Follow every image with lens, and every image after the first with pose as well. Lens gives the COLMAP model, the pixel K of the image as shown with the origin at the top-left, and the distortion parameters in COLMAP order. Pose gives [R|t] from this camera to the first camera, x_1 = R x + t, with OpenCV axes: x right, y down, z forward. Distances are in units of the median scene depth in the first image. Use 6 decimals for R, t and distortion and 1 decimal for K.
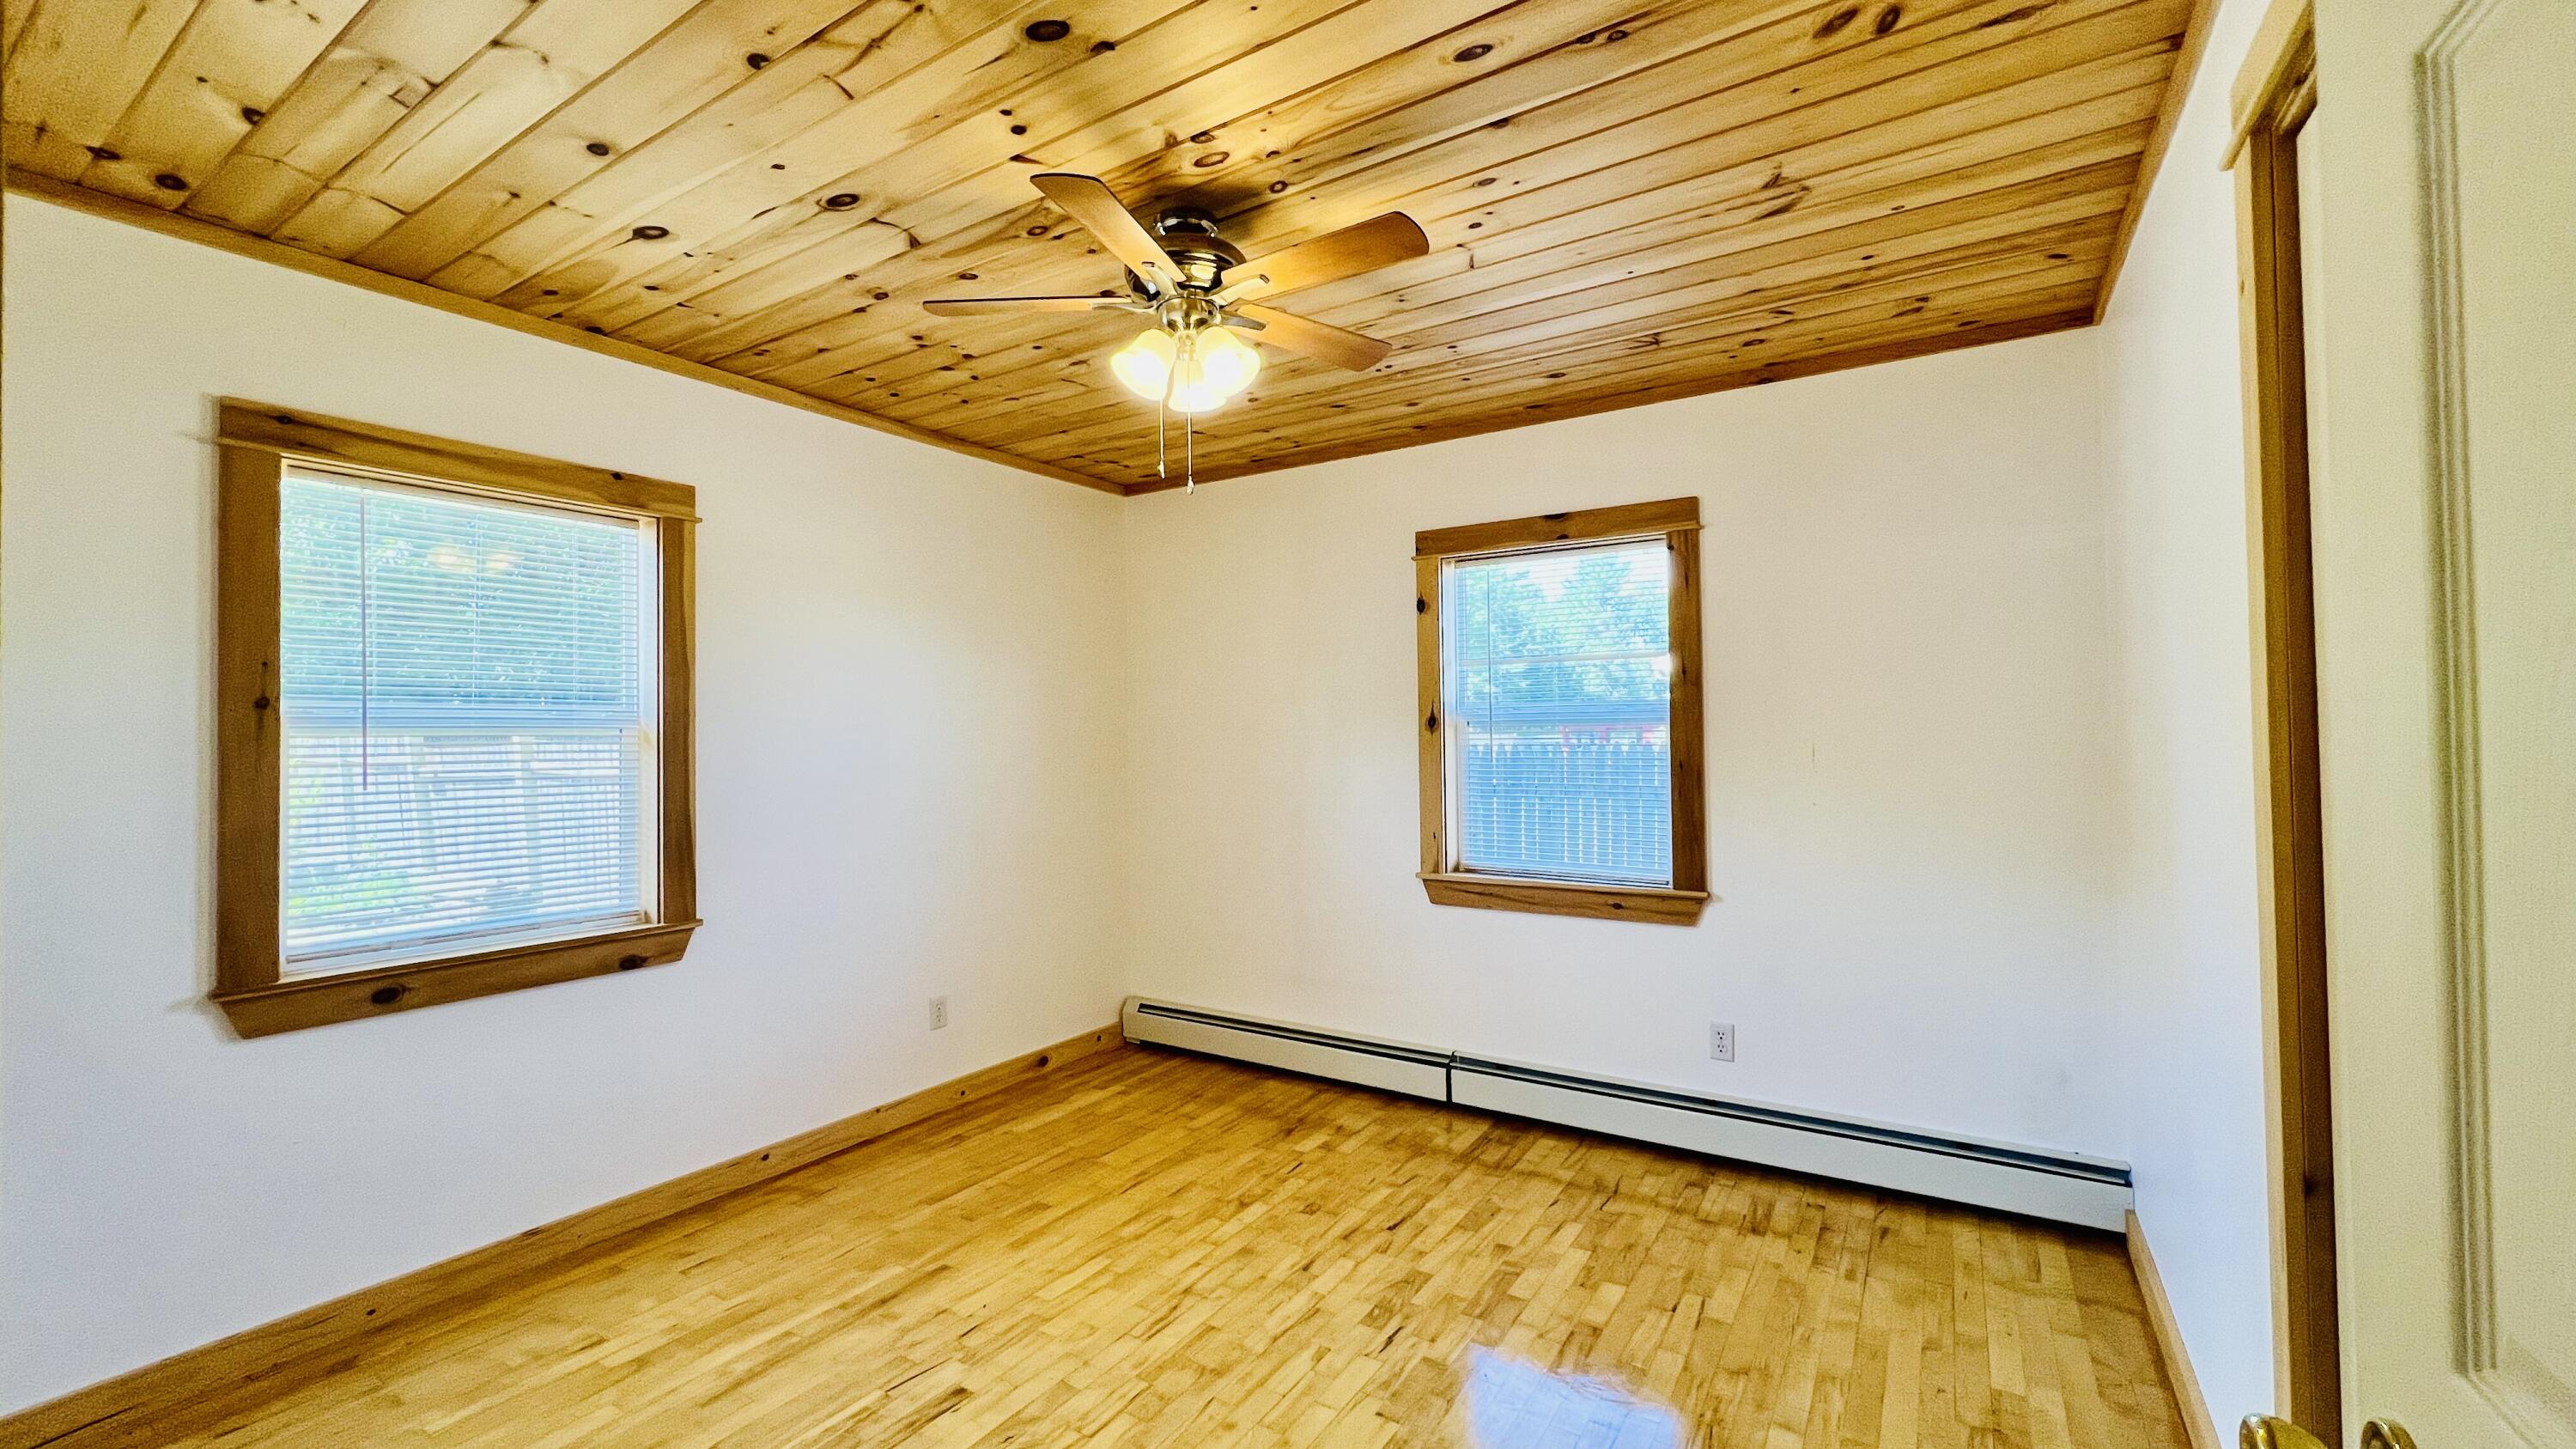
lens RADIAL K [[1030.2, 0, 1281.1], [0, 1030.2, 719.3], [0, 0, 1]] dist [-0.000235, 0.000155]
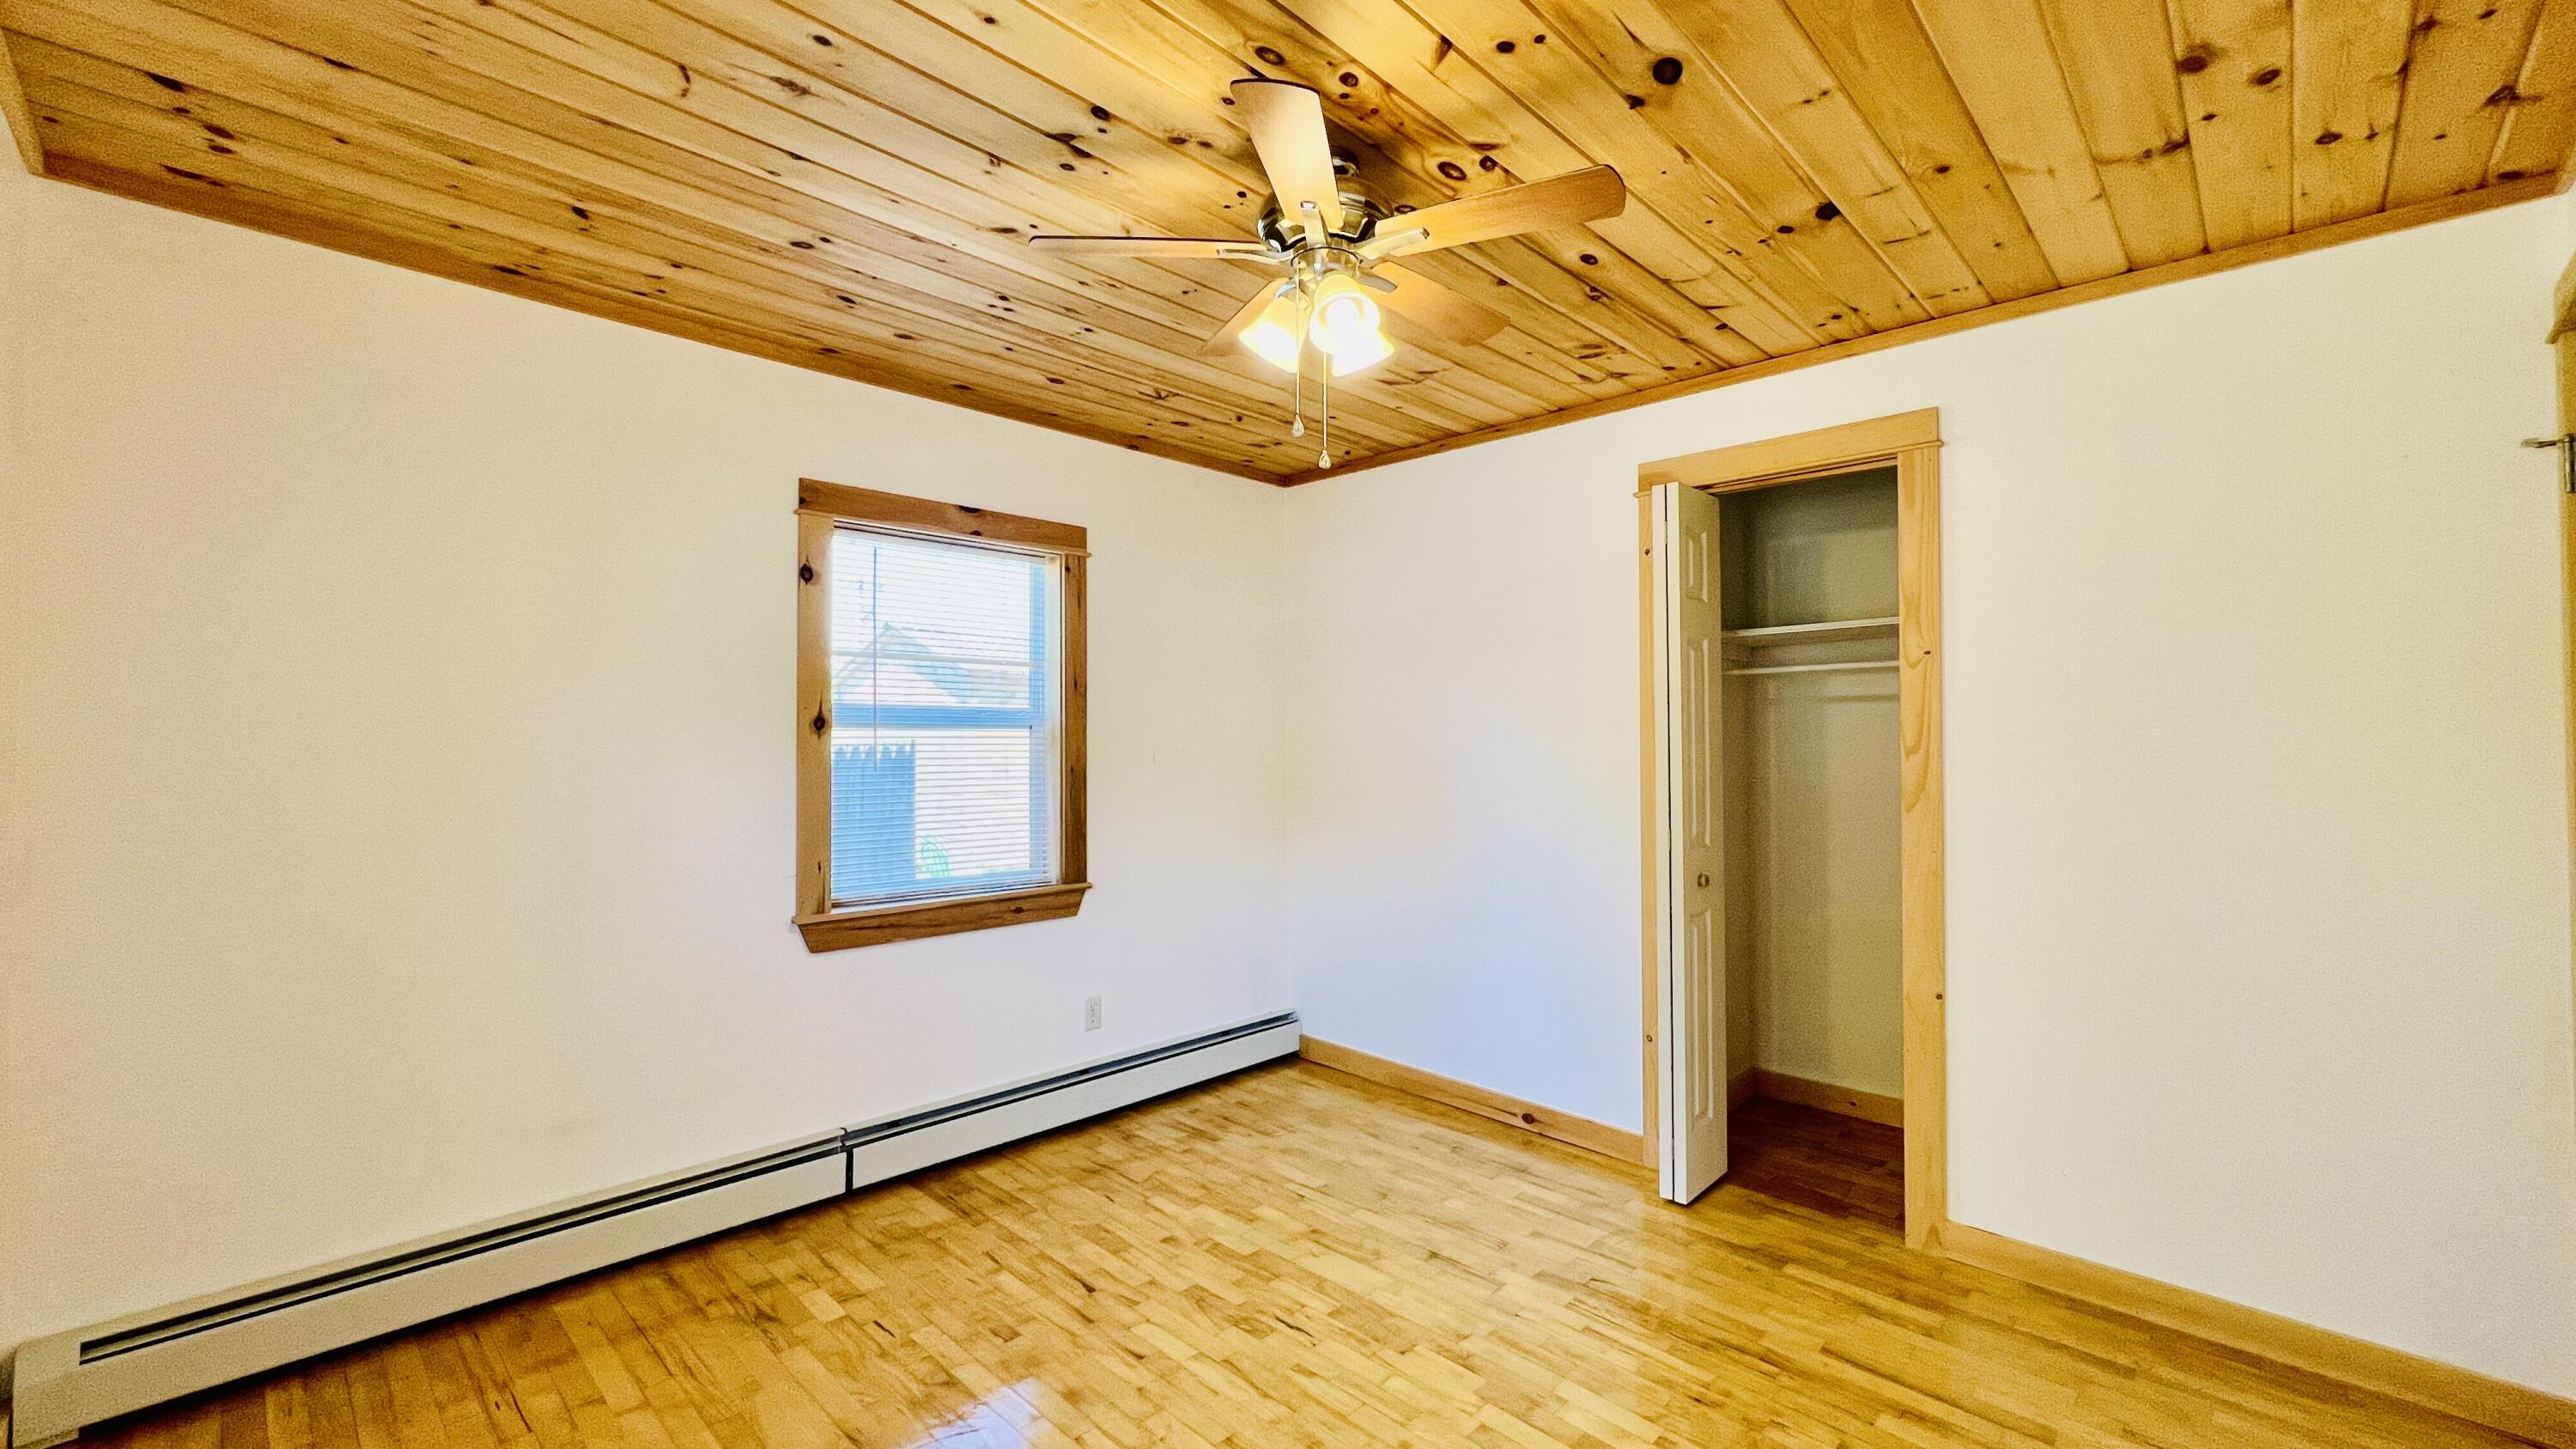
lens RADIAL K [[1030.2, 0, 1281.1], [0, 1030.2, 719.3], [0, 0, 1]] dist [-0.000235, 0.000155]
pose [[0.203589, 0.028560, 0.978640, -0.645468], [-0.019942, 0.999488, -0.025020, 0.014613], [-0.978853, -0.014422, 0.204055, 0.568442]]
